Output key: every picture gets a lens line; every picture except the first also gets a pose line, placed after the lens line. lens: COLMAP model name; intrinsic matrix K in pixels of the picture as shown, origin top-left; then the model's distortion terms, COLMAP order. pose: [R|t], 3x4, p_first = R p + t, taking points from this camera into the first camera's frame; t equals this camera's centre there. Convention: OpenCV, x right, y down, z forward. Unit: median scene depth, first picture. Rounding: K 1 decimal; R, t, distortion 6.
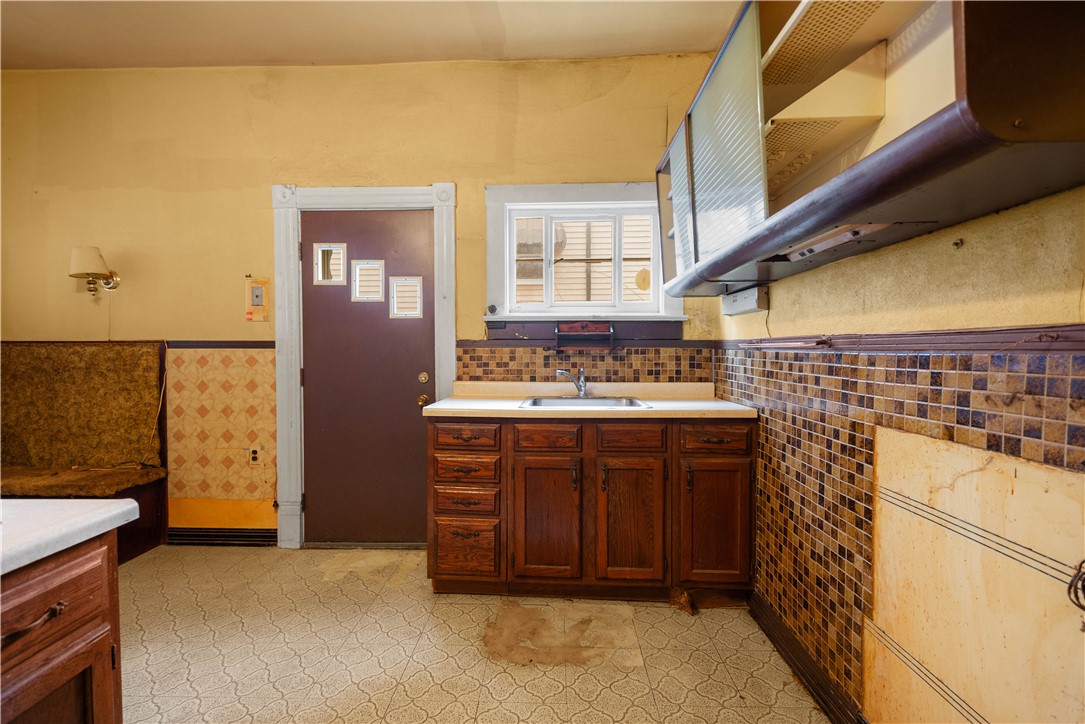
lens RADIAL K [[476.6, 0, 542.9], [0, 476.6, 365.0], [0, 0, 1]] dist [0.014444, -0.006488]
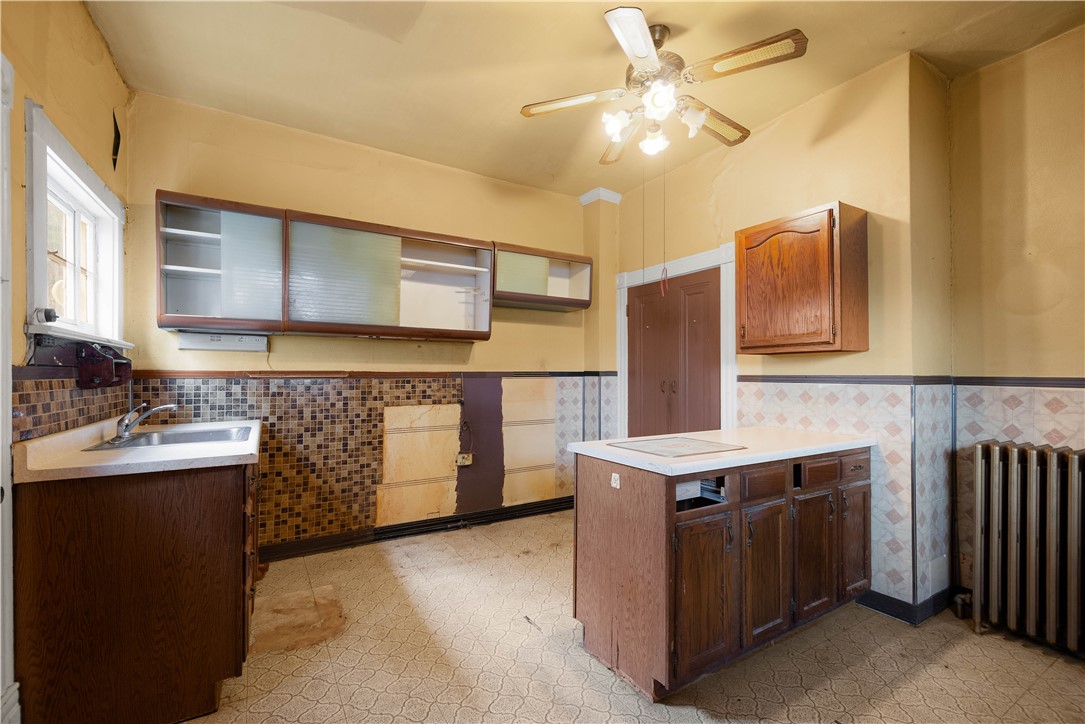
lens RADIAL K [[476.6, 0, 542.9], [0, 476.6, 365.0], [0, 0, 1]] dist [0.014444, -0.006488]
pose [[-0.537584, 0.015542, 0.843067, -0.950344], [0.028115, 0.999605, -0.000501, -0.036660], [-0.842741, 0.023433, -0.537809, 0.803750]]
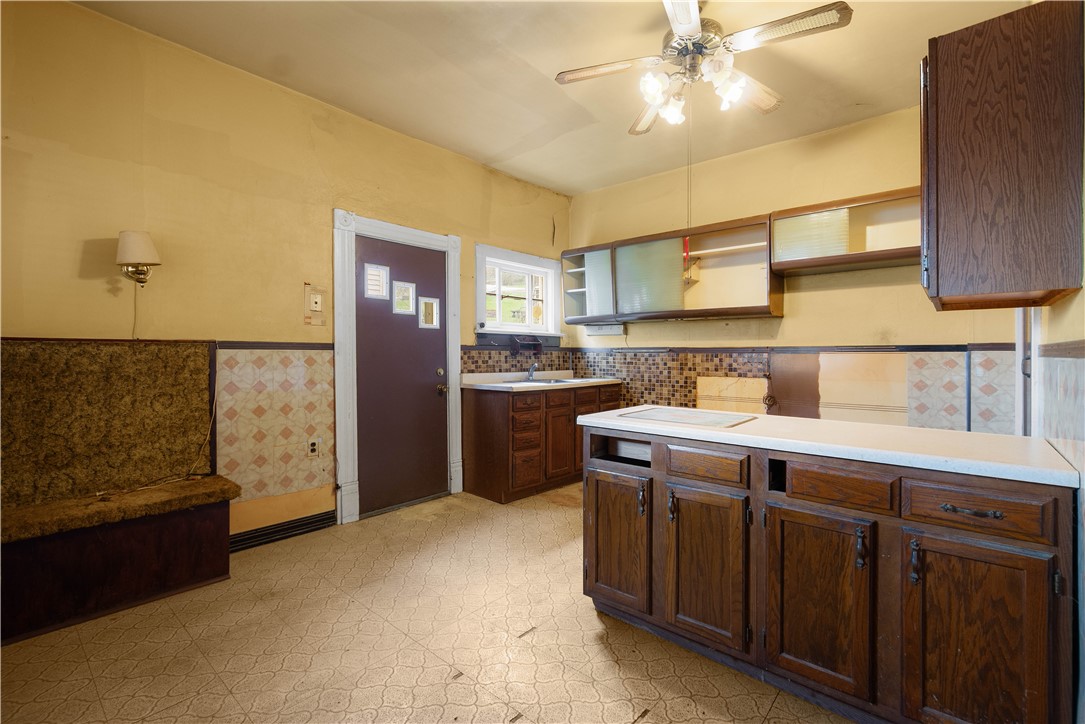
lens RADIAL K [[476.2, 0, 540.9], [0, 476.2, 356.2], [0, 0, 1]] dist [0.012989, -0.000044]
pose [[0.639032, -0.001494, 0.769178, -1.149867], [0.022680, 0.999600, -0.016902, 0.010983], [-0.768845, 0.028246, 0.638811, -0.106674]]
